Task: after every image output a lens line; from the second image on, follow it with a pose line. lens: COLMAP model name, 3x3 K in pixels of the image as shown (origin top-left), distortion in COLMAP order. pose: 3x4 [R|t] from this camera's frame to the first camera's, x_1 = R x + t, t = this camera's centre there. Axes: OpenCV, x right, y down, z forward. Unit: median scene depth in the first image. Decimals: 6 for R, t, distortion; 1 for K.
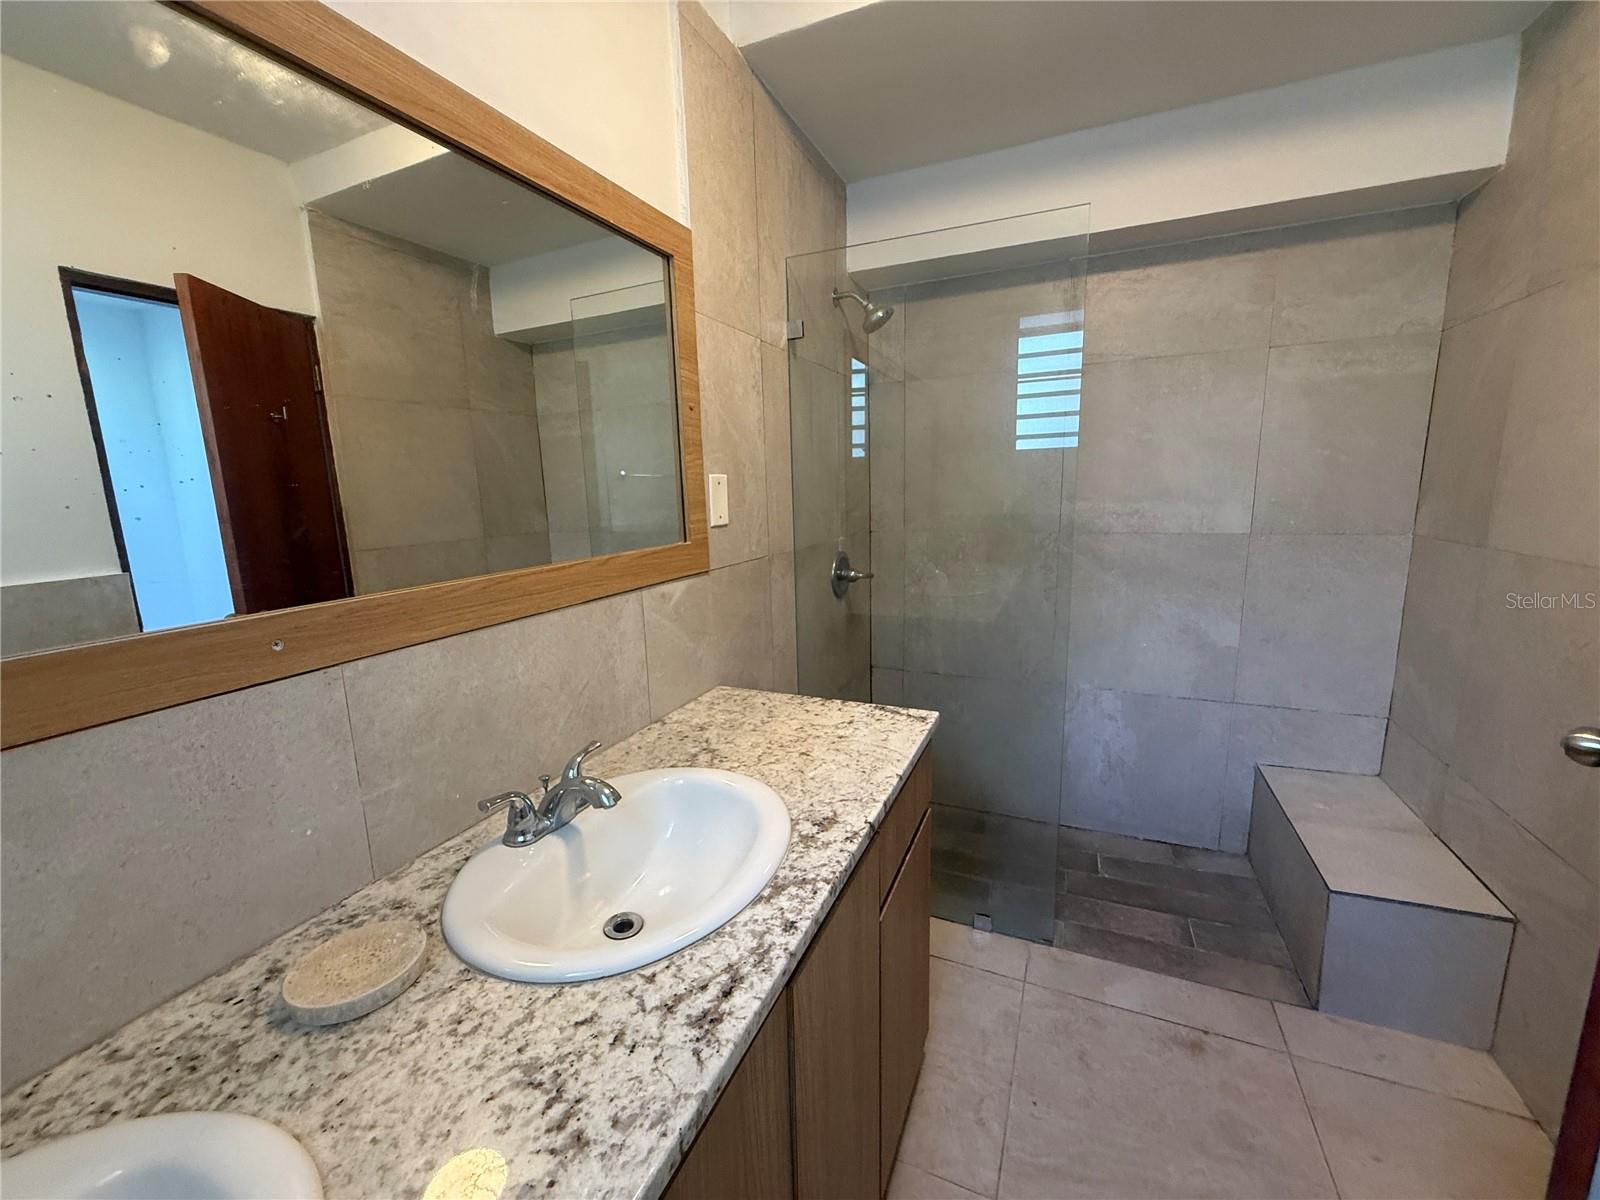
lens RADIAL K [[638.2, 0, 797.7], [0, 638.2, 599.0], [0, 0, 1]] dist [-0.001663, 0.000639]
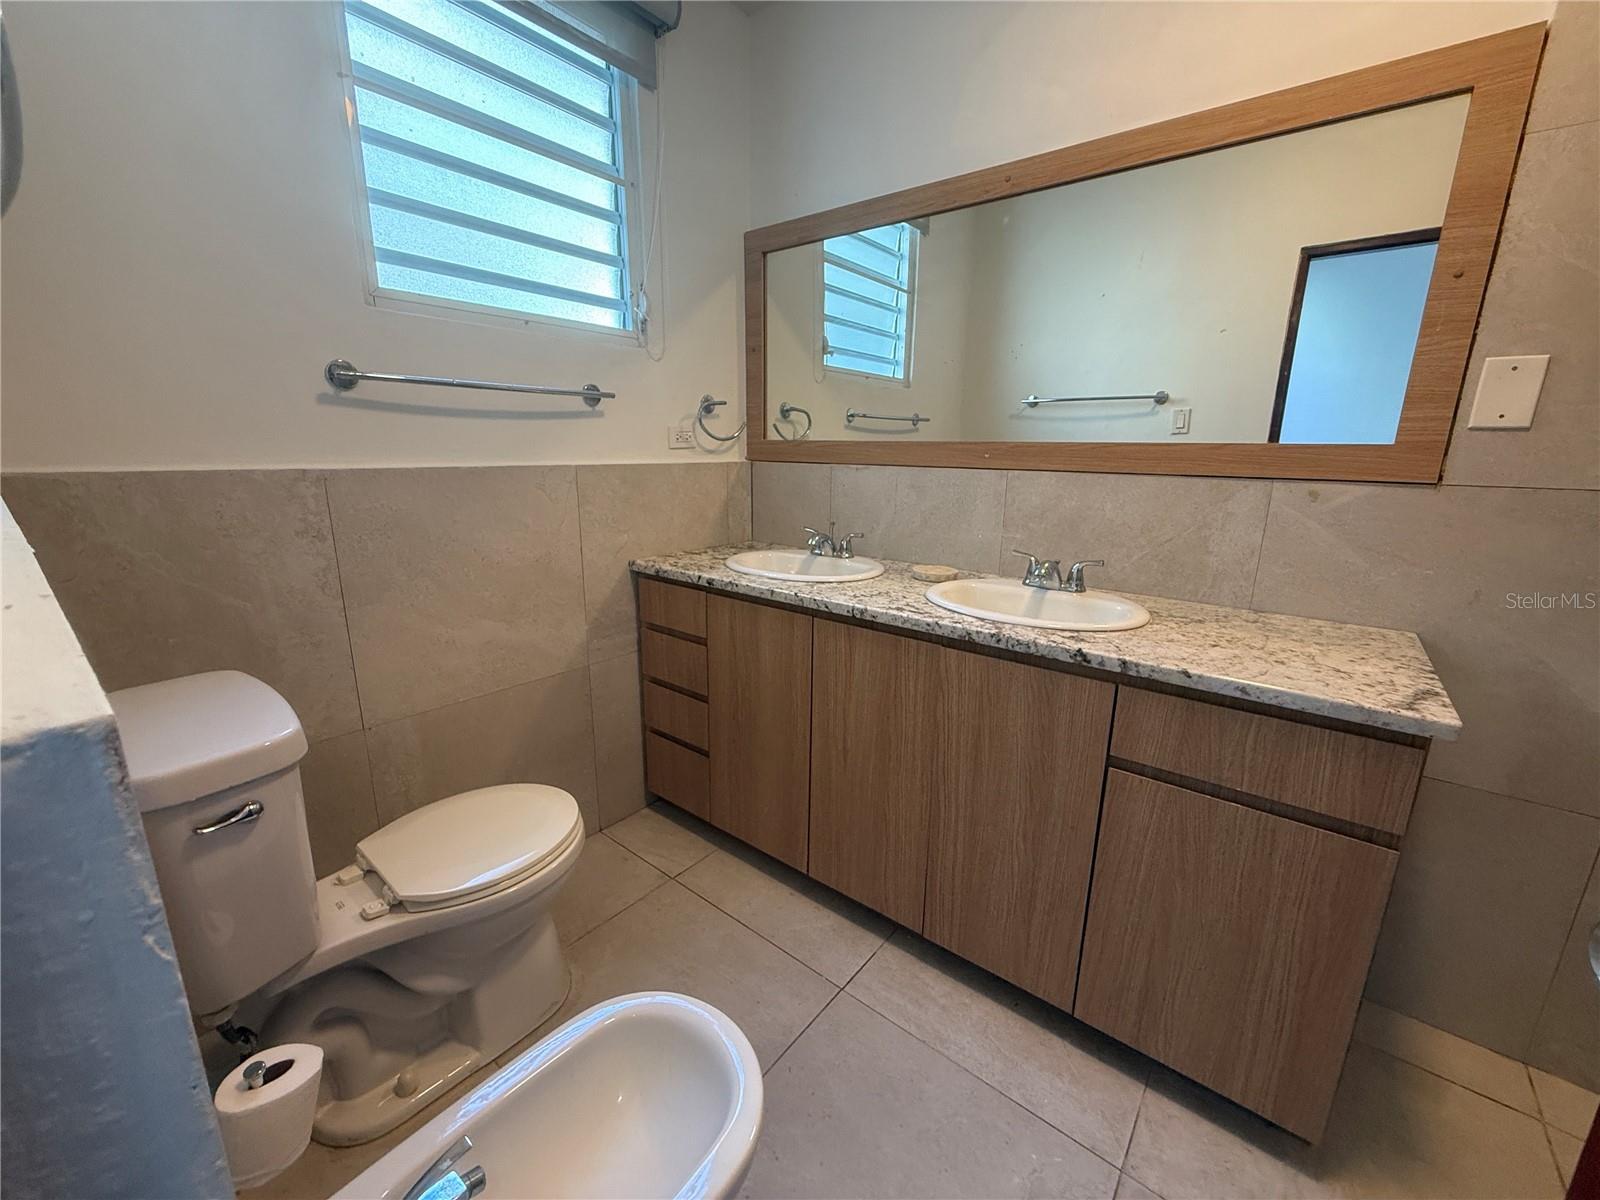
lens RADIAL K [[638.2, 0, 797.7], [0, 638.2, 599.0], [0, 0, 1]] dist [-0.001663, 0.000639]
pose [[-0.259425, 0.252087, -0.932283, 1.031330], [-0.175875, 0.936859, 0.302264, -0.012203], [0.949614, 0.242380, -0.198708, 0.526293]]
